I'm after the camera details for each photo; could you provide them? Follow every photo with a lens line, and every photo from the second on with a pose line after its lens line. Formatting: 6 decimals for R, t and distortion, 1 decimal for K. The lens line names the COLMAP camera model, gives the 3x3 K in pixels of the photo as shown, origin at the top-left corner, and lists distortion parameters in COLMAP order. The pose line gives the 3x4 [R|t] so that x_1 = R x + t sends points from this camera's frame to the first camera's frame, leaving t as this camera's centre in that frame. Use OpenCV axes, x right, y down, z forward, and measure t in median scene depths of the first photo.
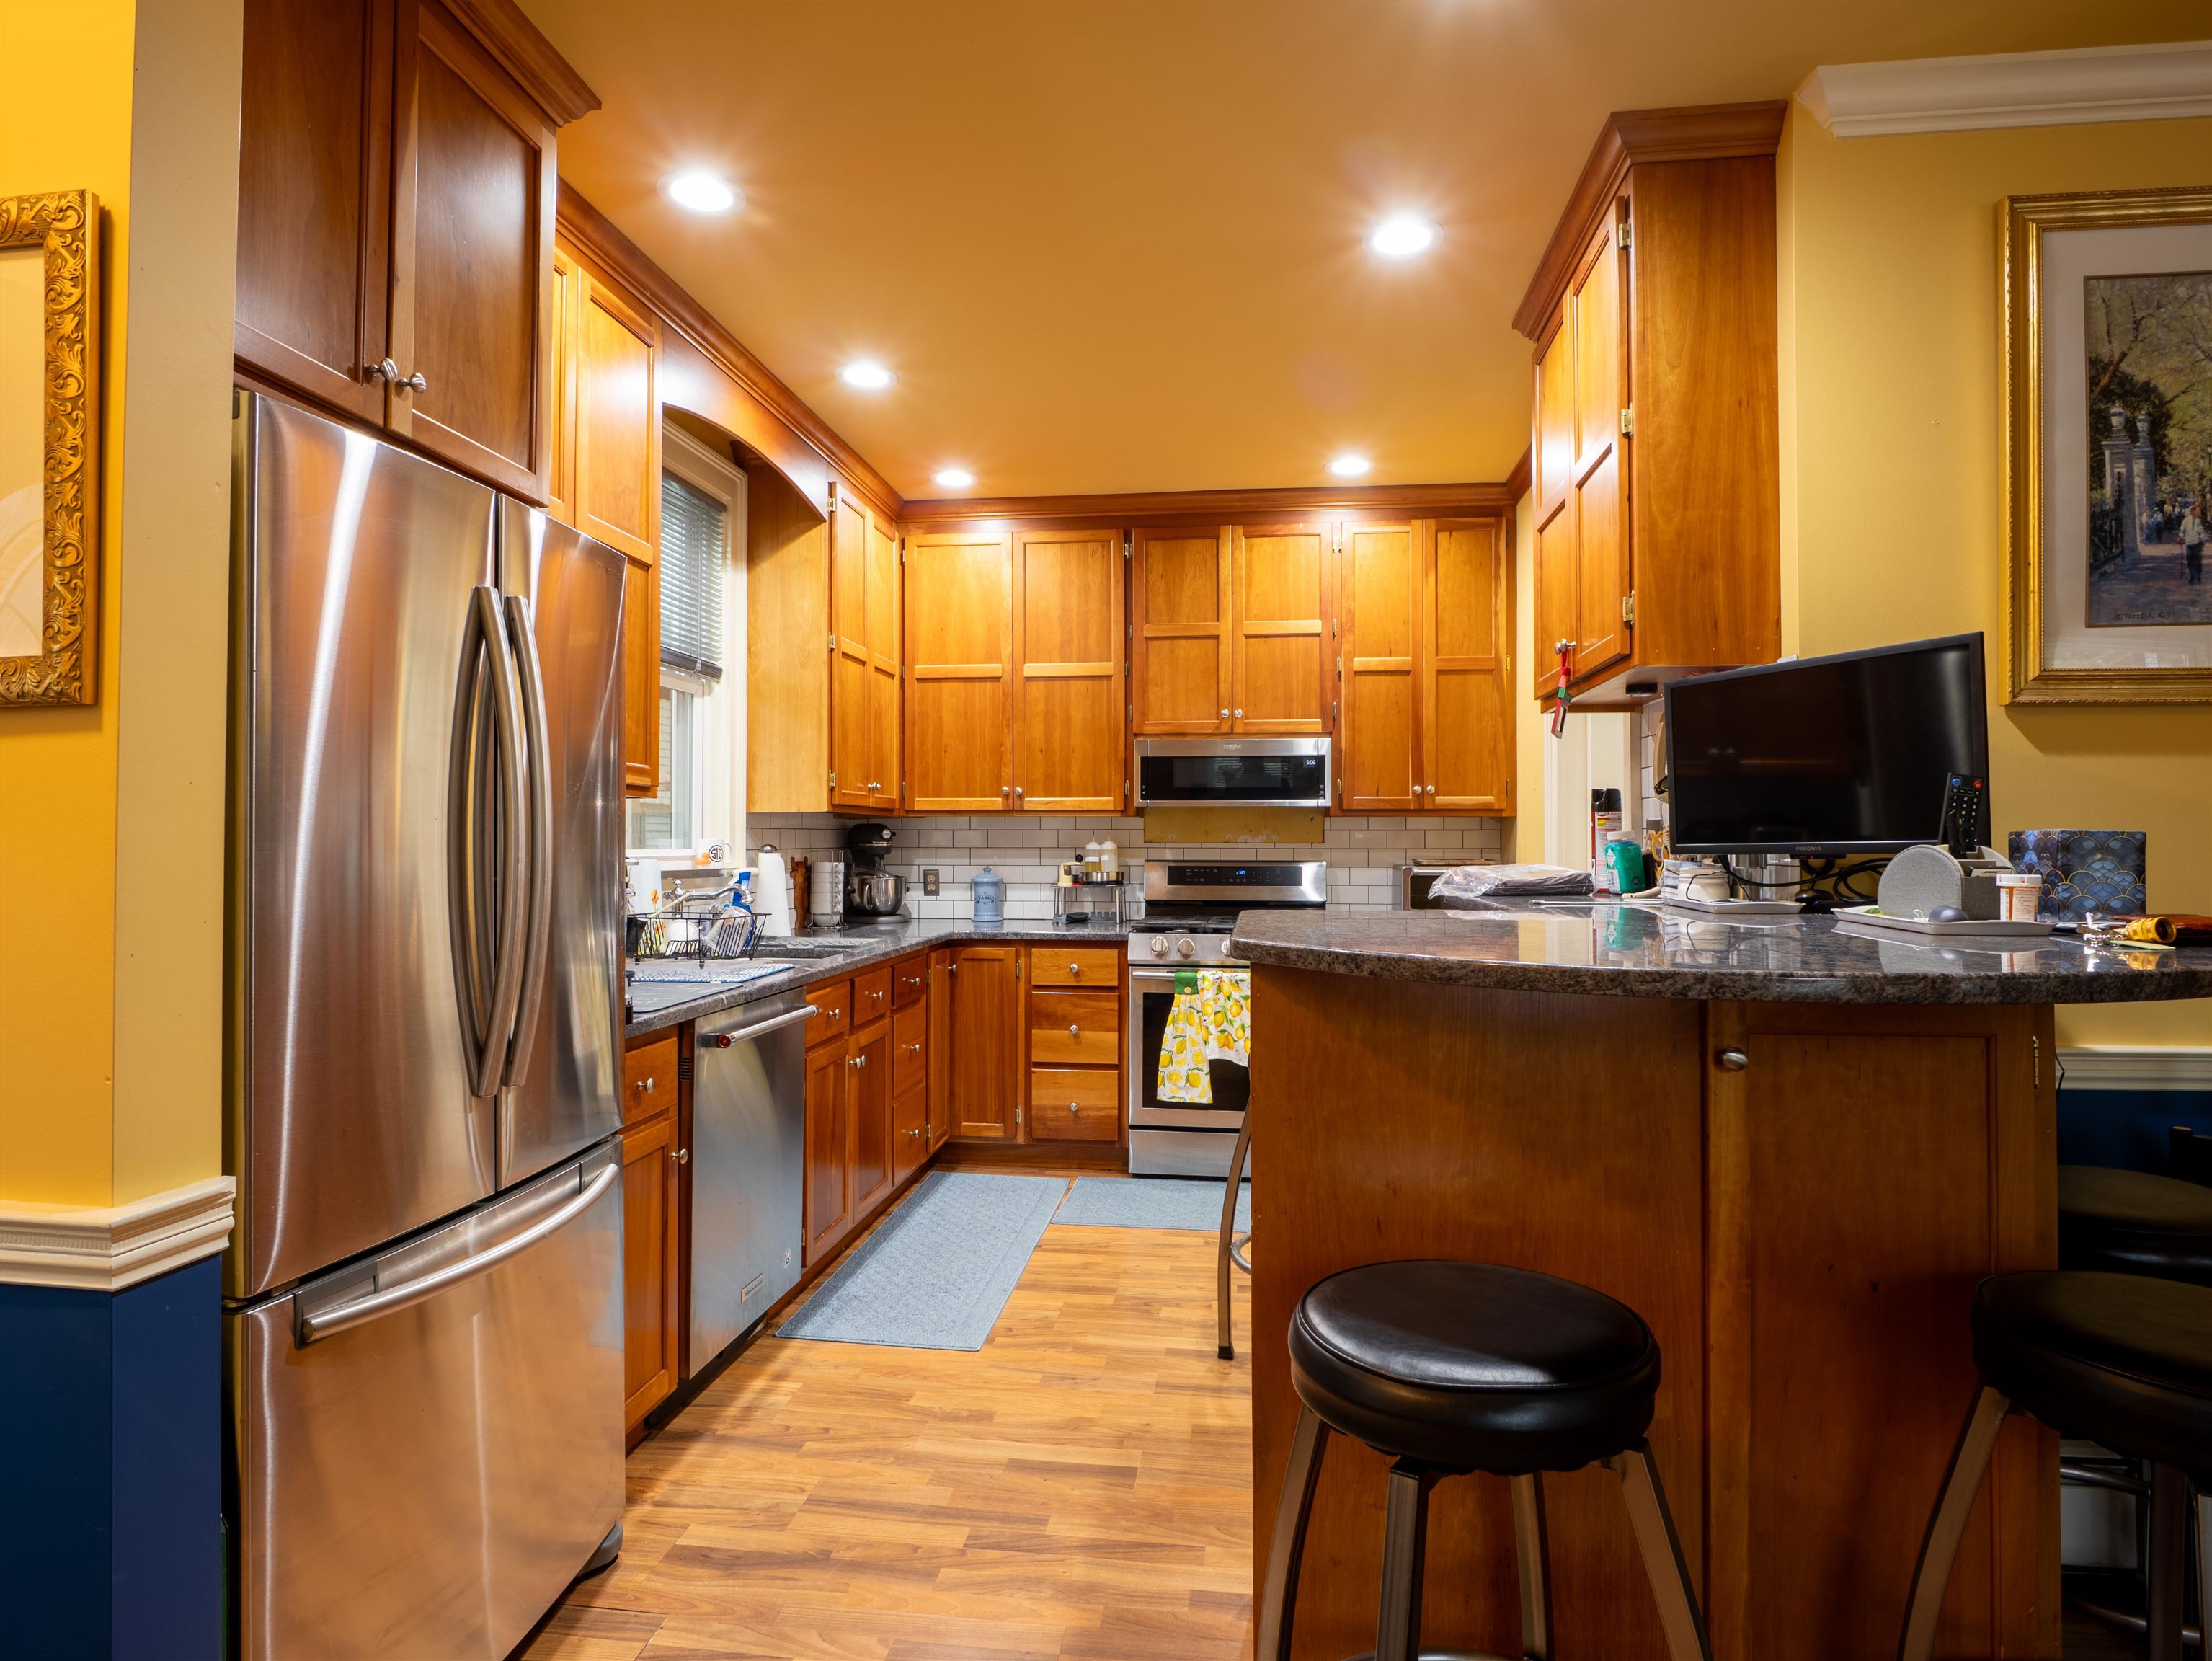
lens RADIAL K [[1188.2, 0, 1108.4], [0, 1188.2, 824.6], [0, 0, 1]] dist [-0.013261, 0.002315]
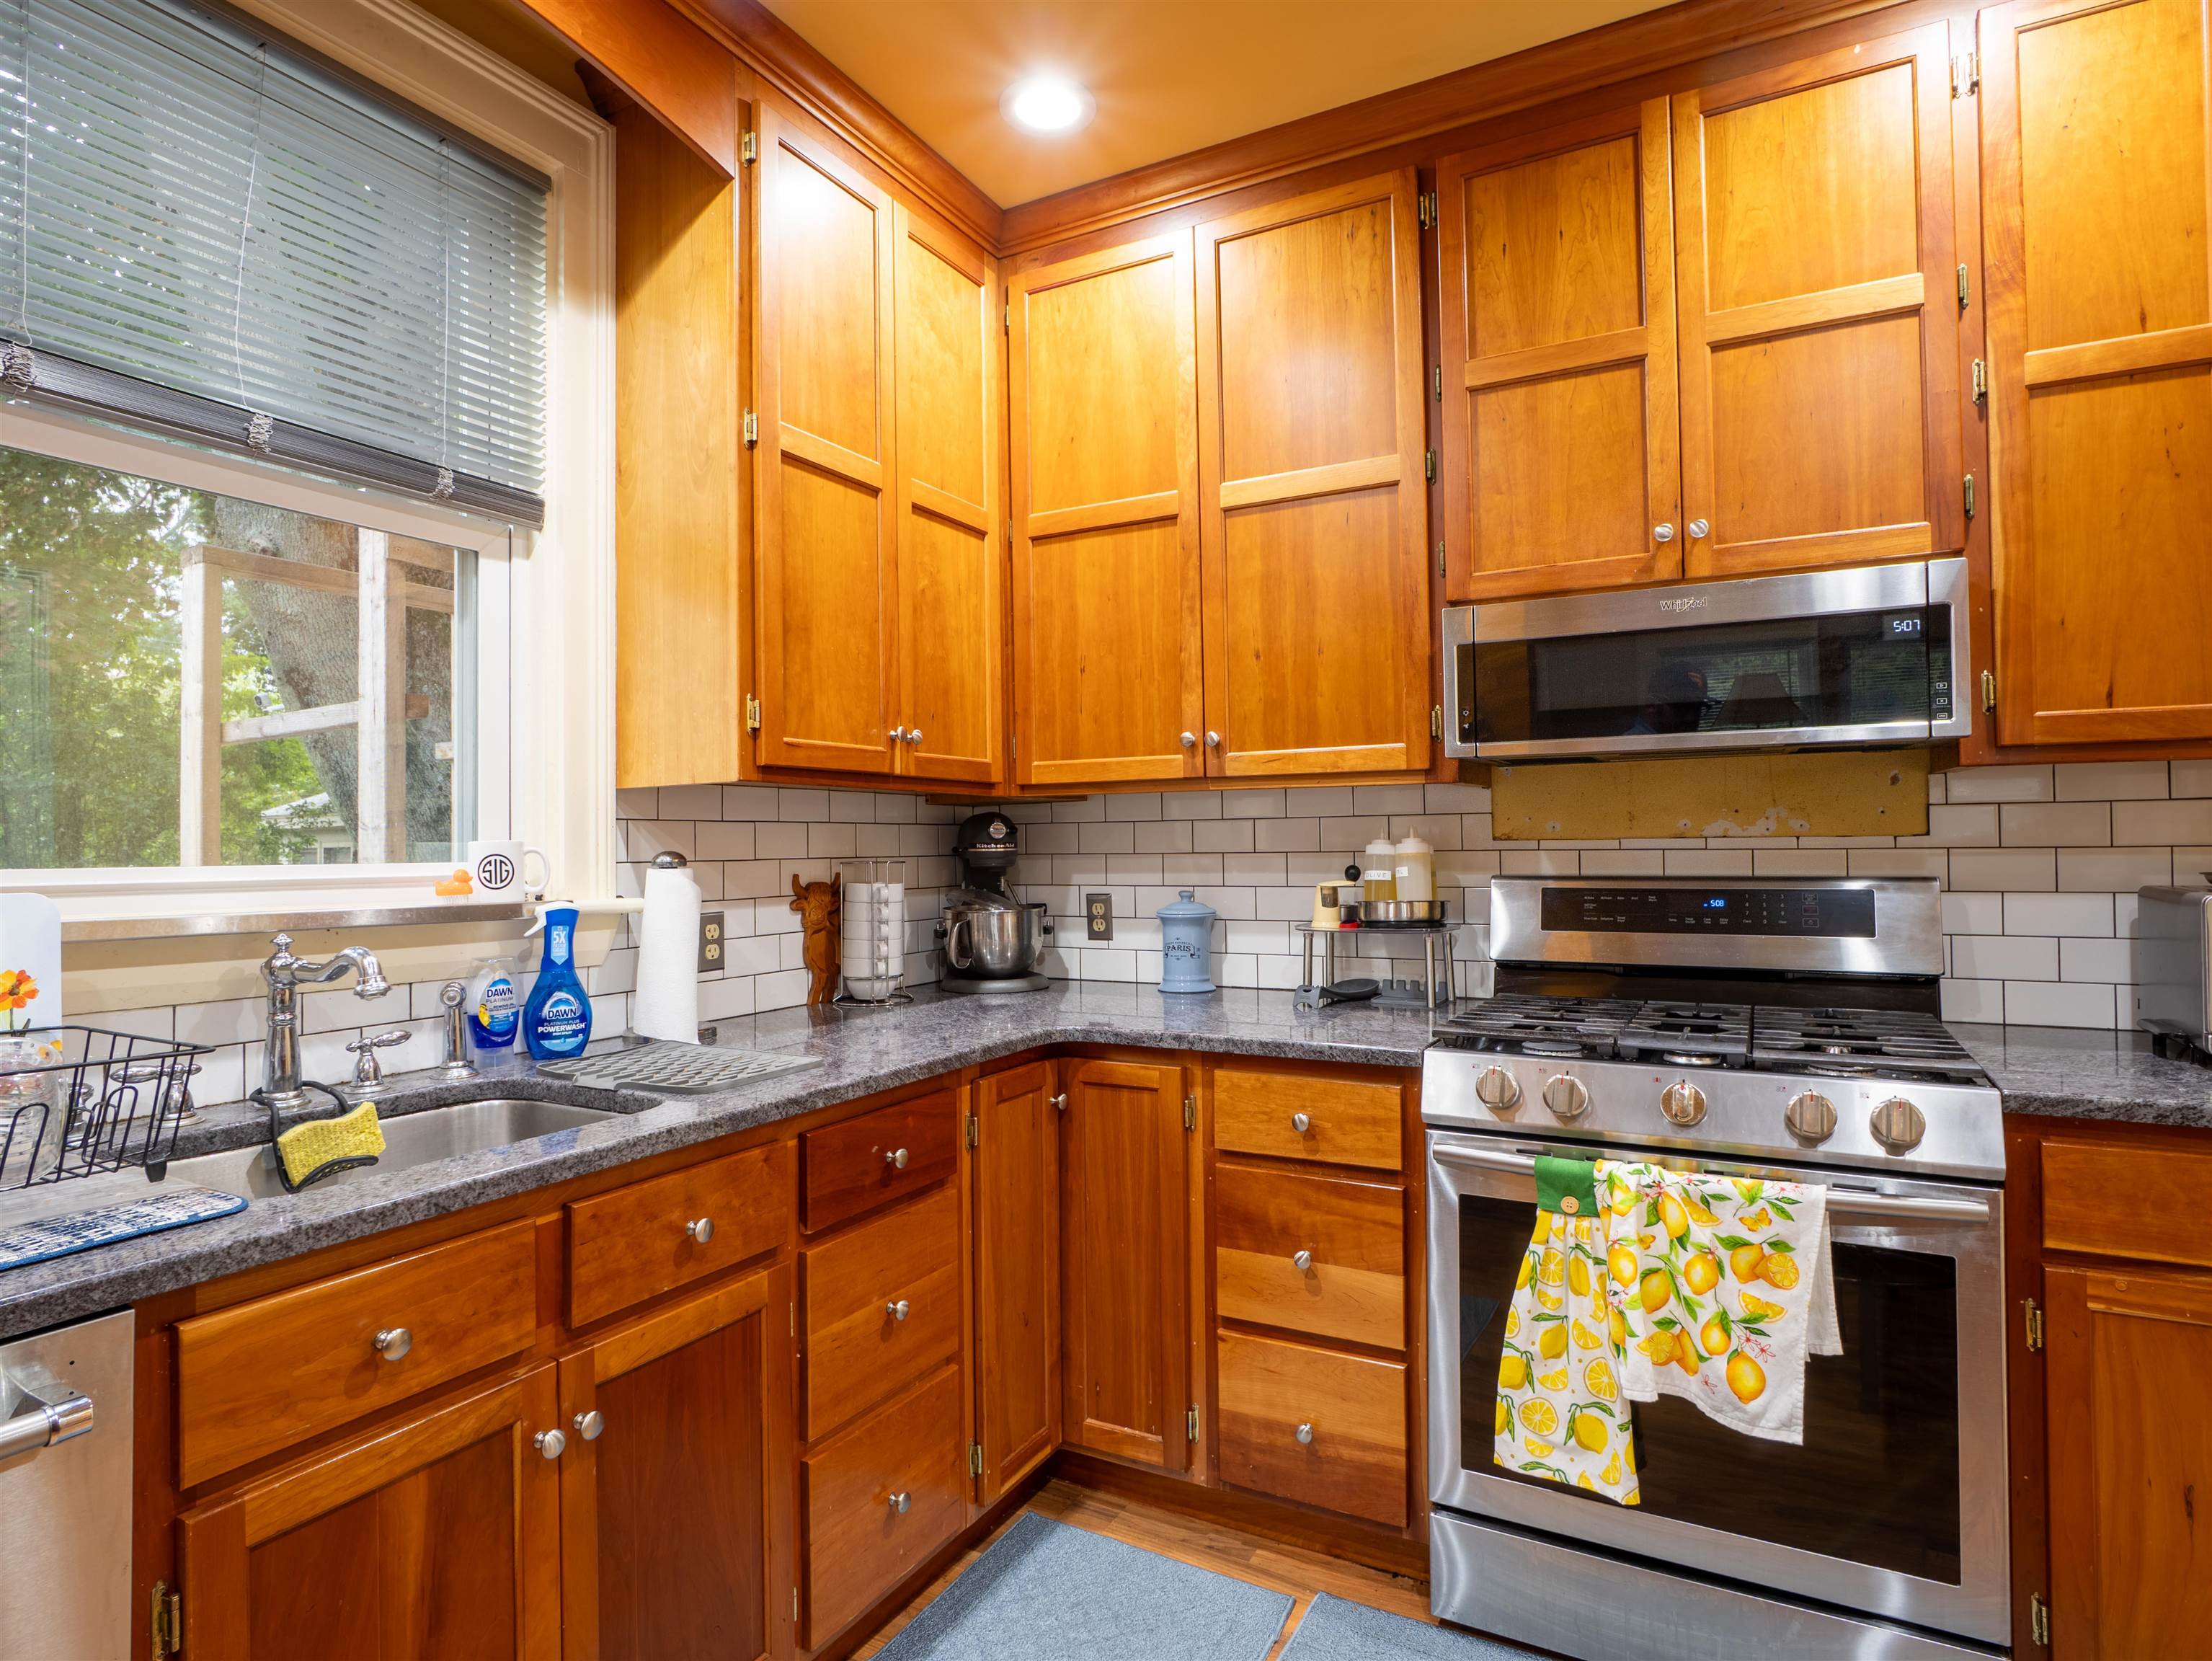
lens RADIAL K [[1188.2, 0, 1110.9], [0, 1188.2, 821.8], [0, 0, 1]] dist [-0.013261, 0.002315]
pose [[0.933022, -0.018736, -0.359331, 0.064237], [0.016409, 0.999820, -0.009524, 0.010855], [0.359444, 0.002990, 0.933162, 0.536250]]
